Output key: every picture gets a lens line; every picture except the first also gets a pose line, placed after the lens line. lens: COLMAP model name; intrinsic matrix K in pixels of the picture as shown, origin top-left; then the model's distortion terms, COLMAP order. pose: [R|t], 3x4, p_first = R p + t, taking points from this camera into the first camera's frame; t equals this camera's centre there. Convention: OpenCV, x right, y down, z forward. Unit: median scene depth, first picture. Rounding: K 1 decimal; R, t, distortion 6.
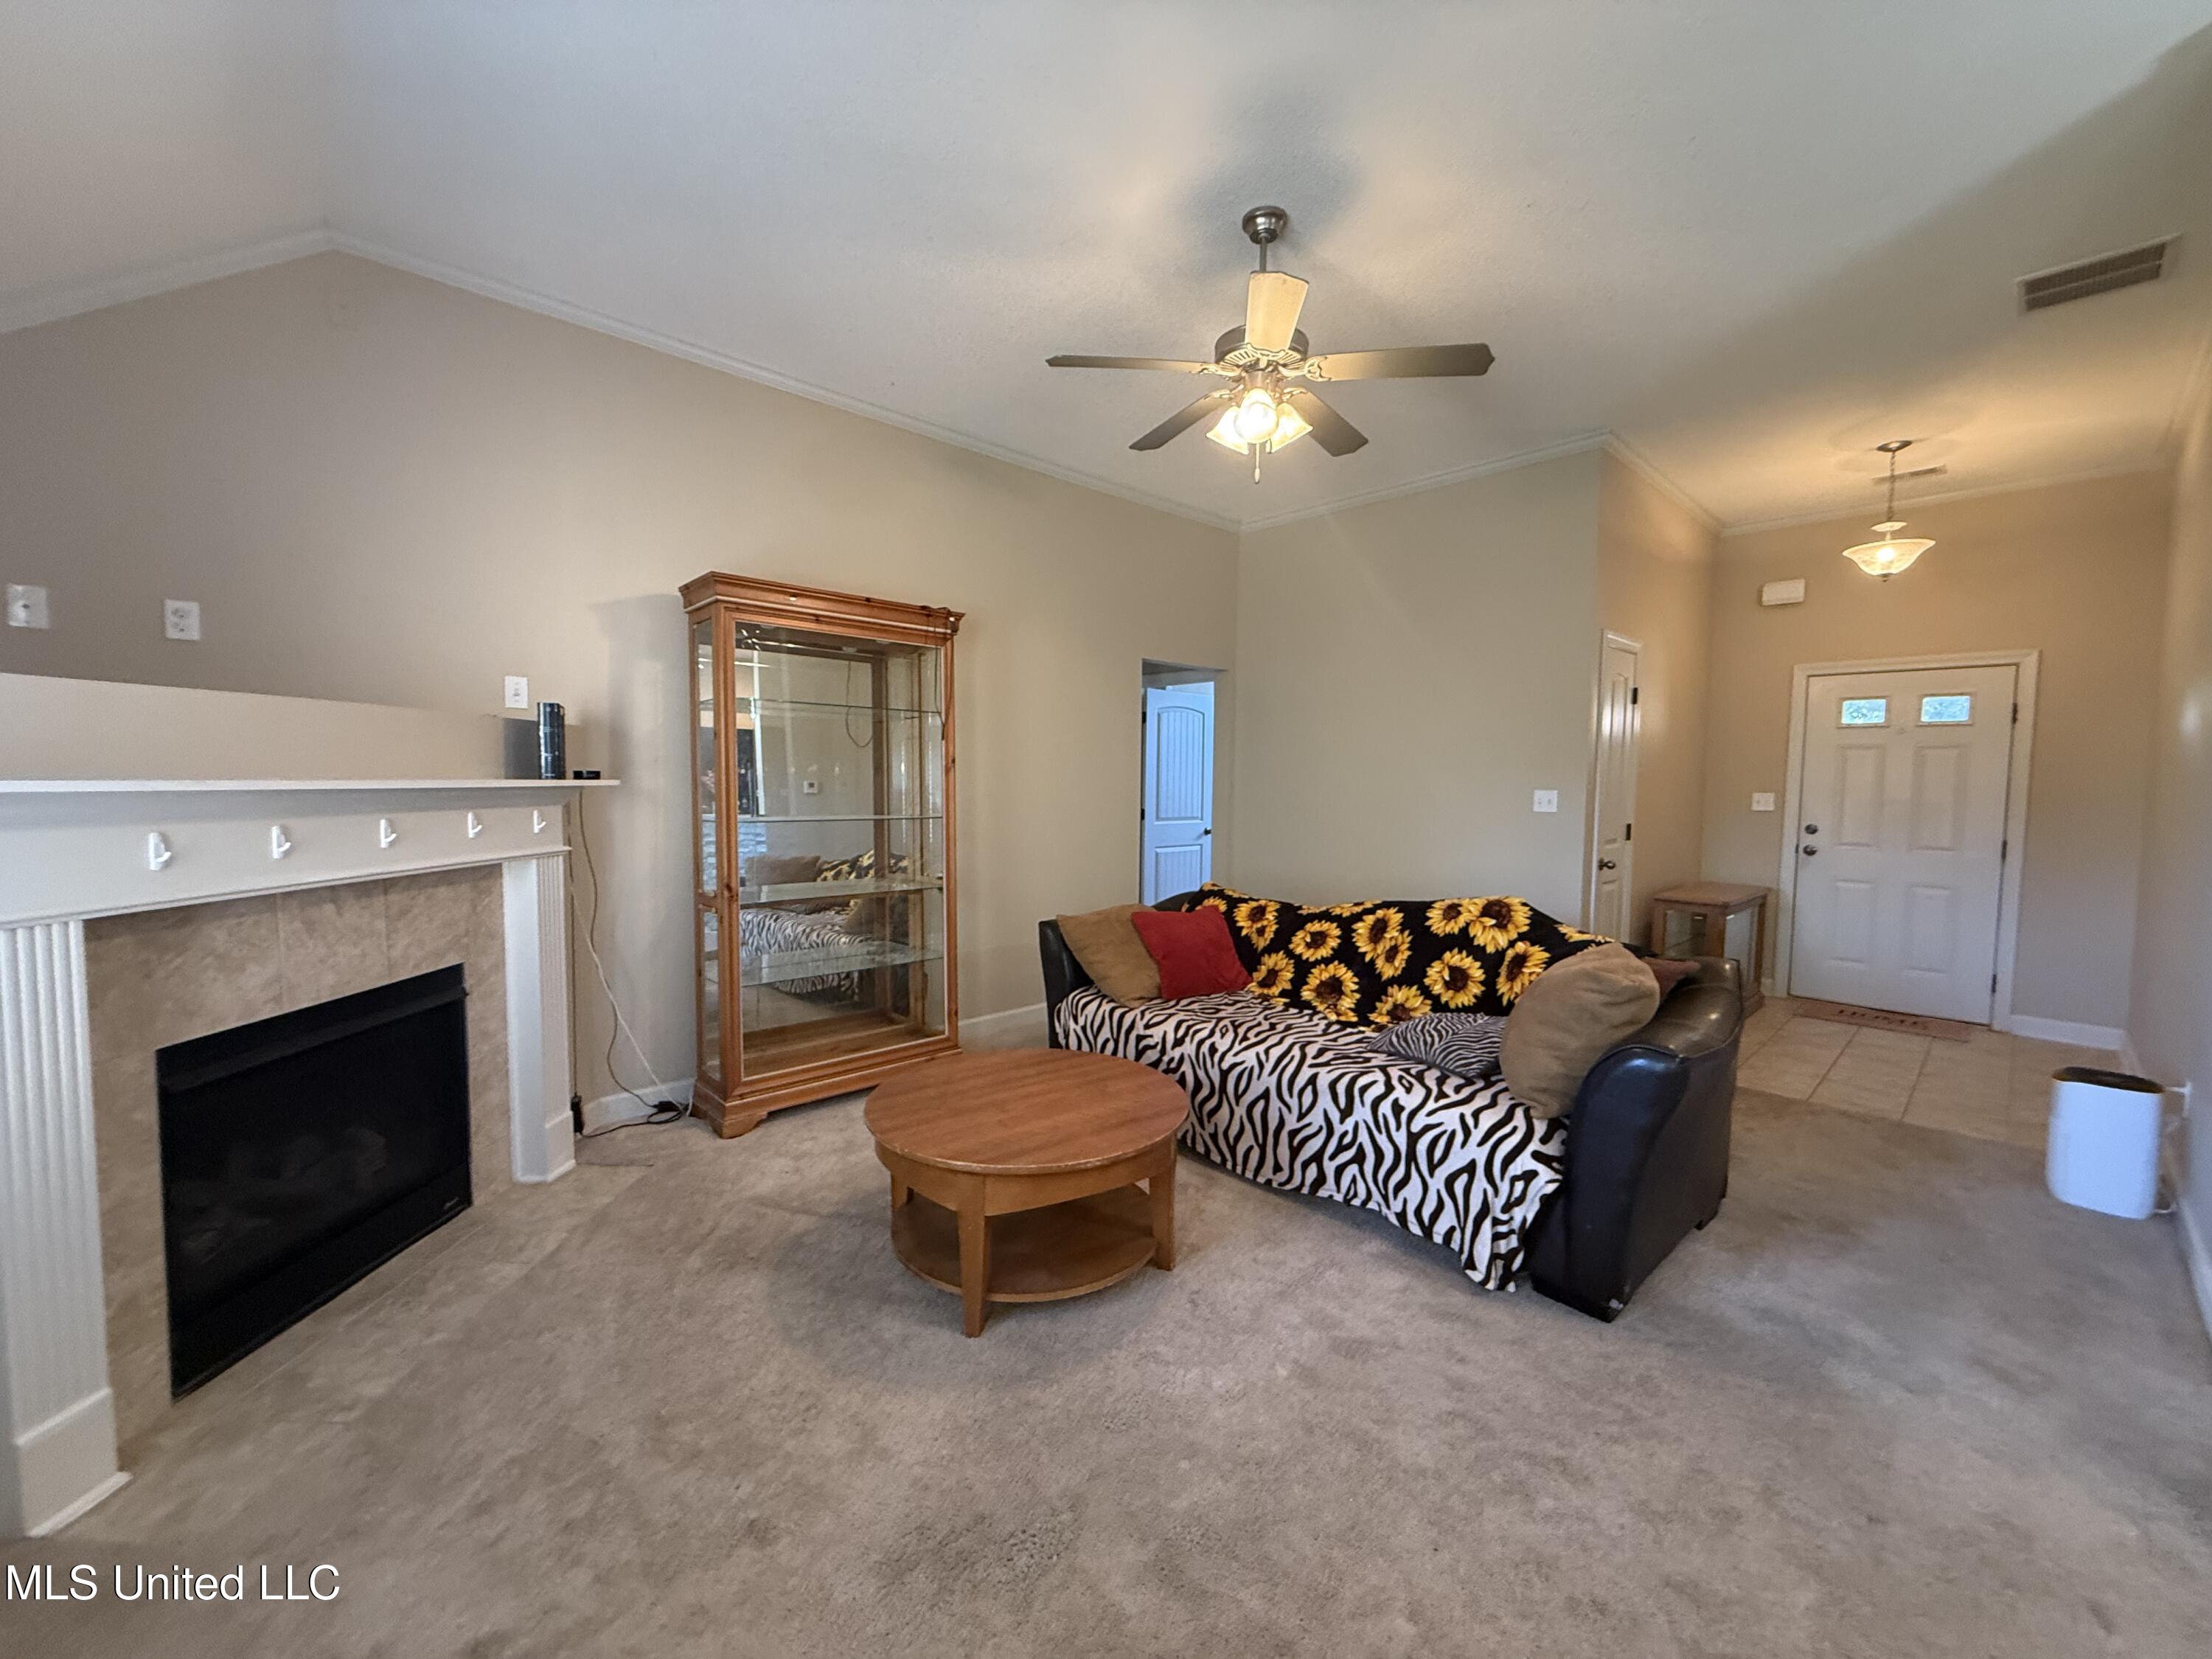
lens RADIAL K [[883.3, 0, 1106.4], [0, 883.3, 828.4], [0, 0, 1]] dist [-0.002134, 0.001191]
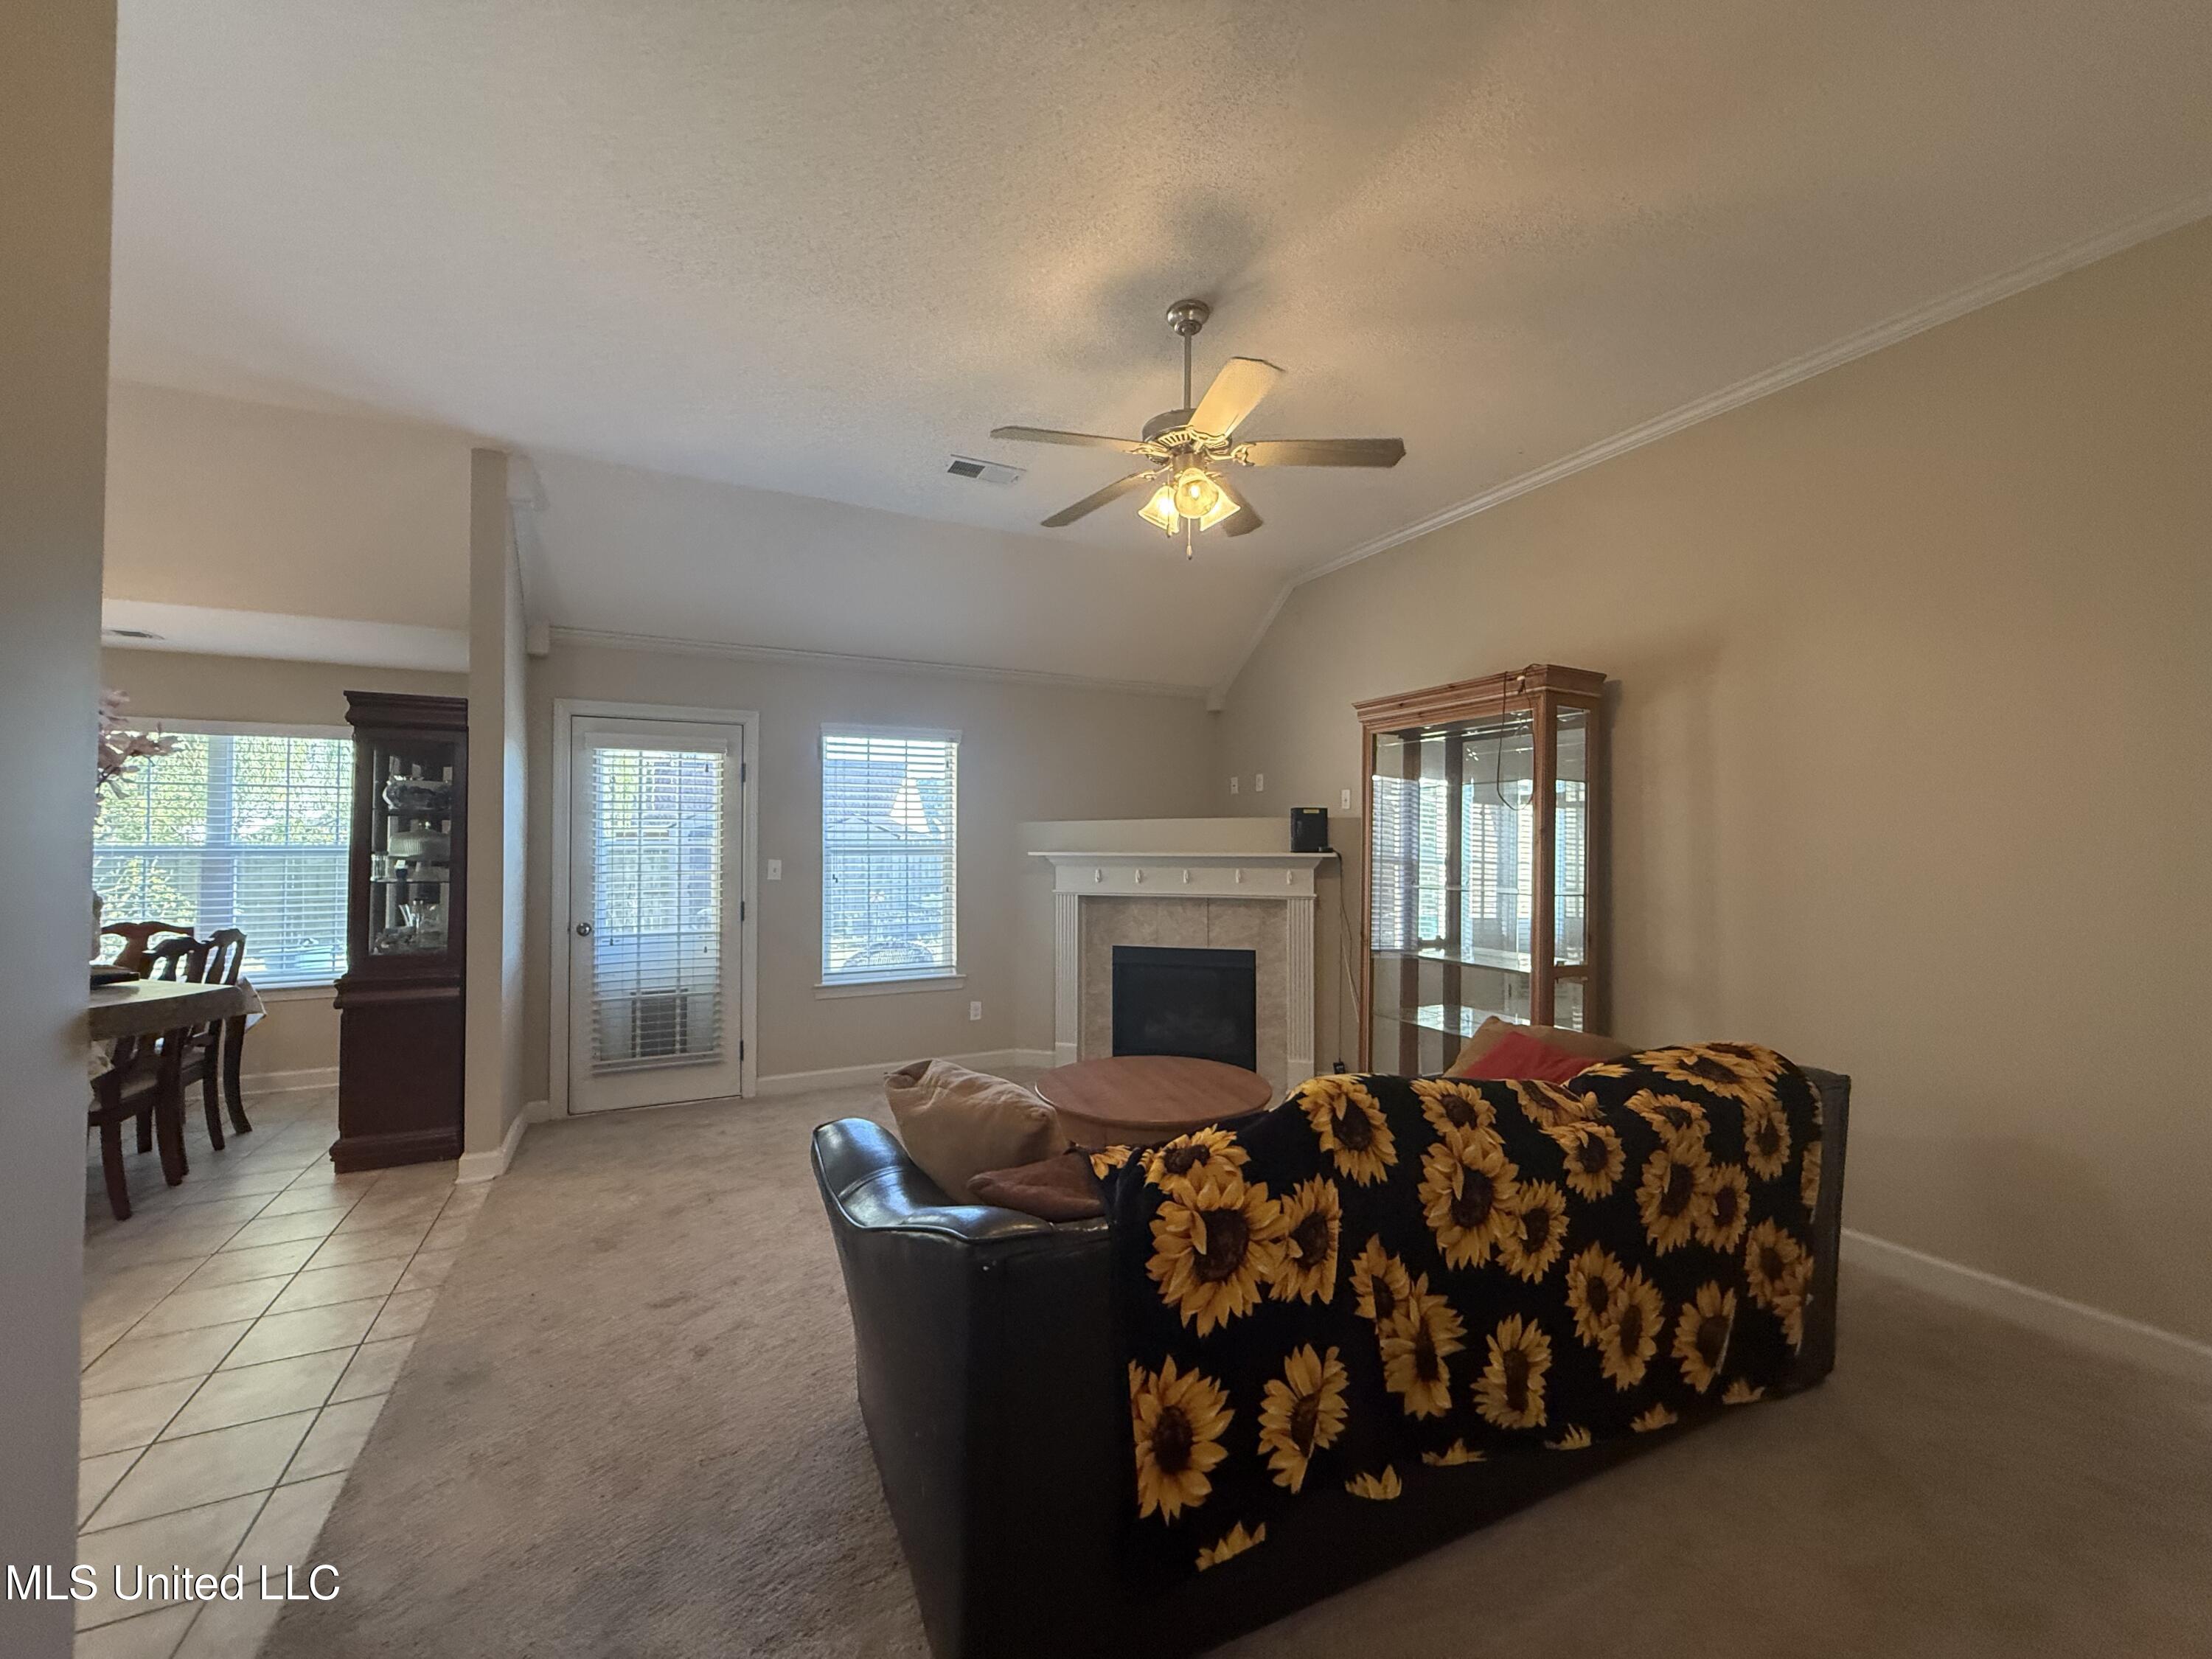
lens RADIAL K [[883.3, 0, 1099.4], [0, 883.3, 832.5], [0, 0, 1]] dist [-0.002134, 0.001191]
pose [[-0.294349, -0.028416, -0.955275, 1.177102], [-0.058805, 0.998202, -0.011573, -0.056595], [0.953887, 0.052769, -0.295491, 1.232436]]
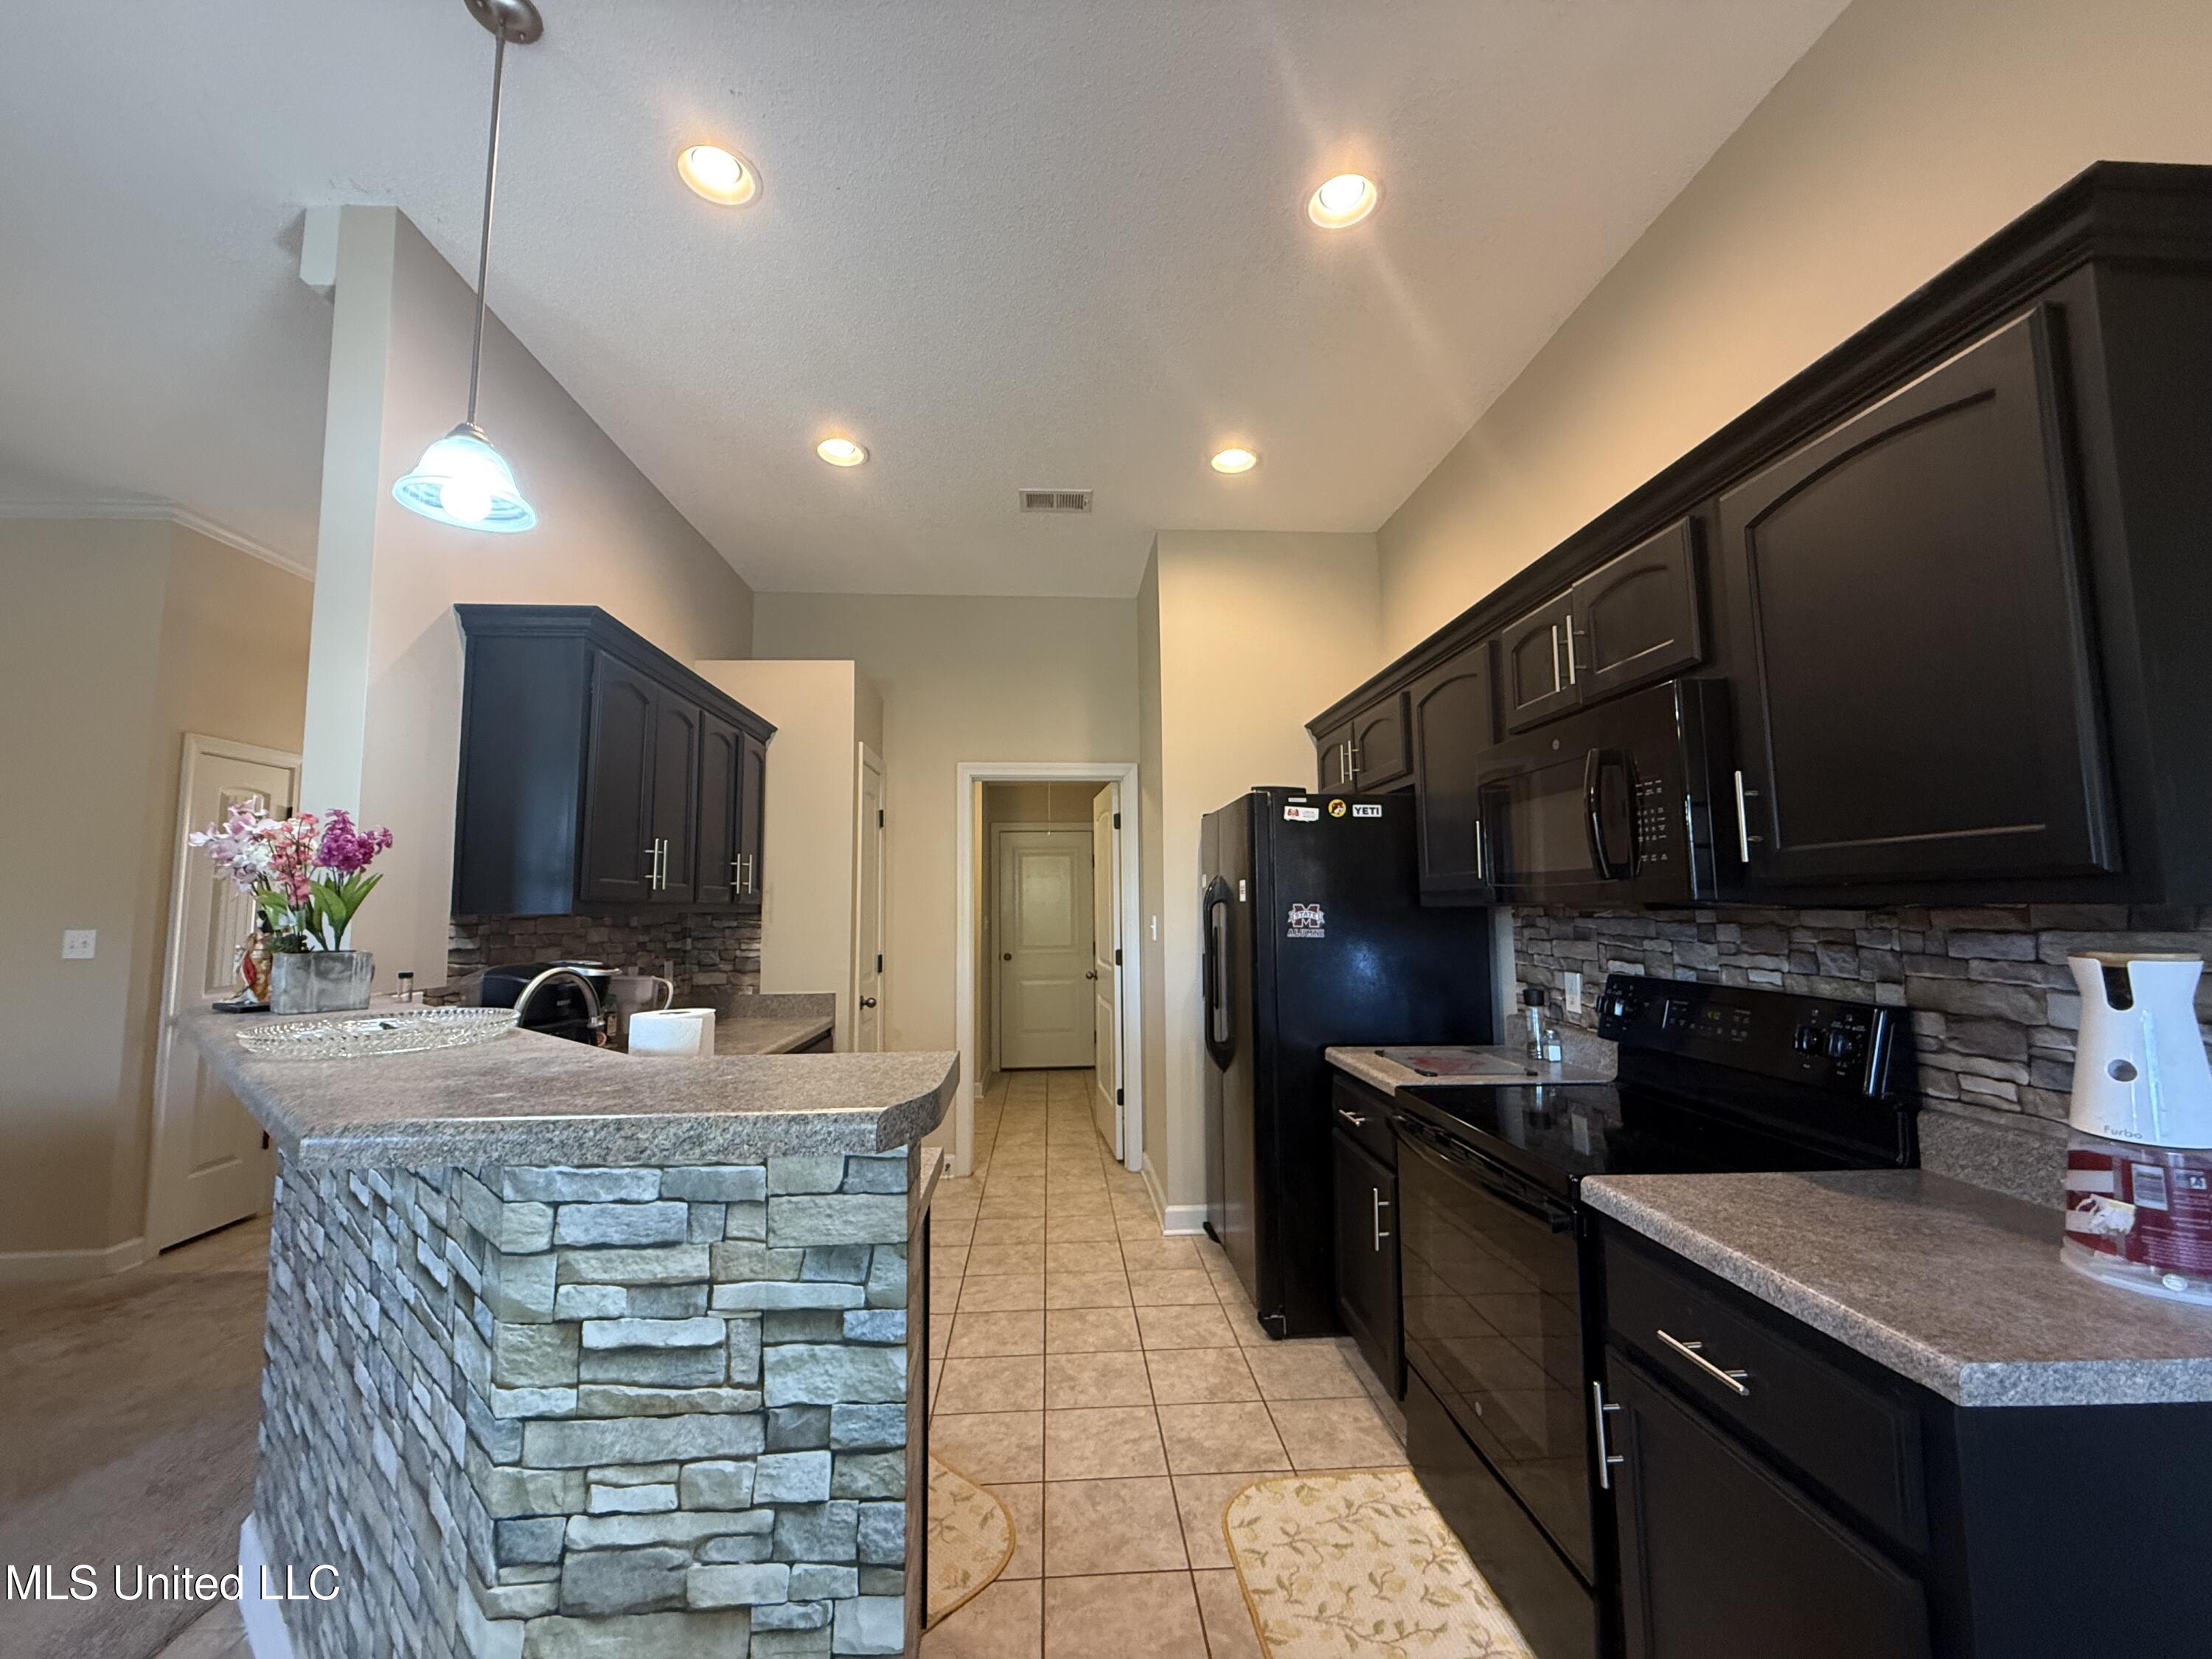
lens RADIAL K [[883.3, 0, 1106.9], [0, 883.3, 828.2], [0, 0, 1]] dist [-0.002134, 0.001191]
pose [[0.638617, 0.052309, 0.767745, 0.796385], [0.061121, 0.991087, -0.118367, 0.024367], [-0.767094, 0.122517, 0.629727, -0.288805]]
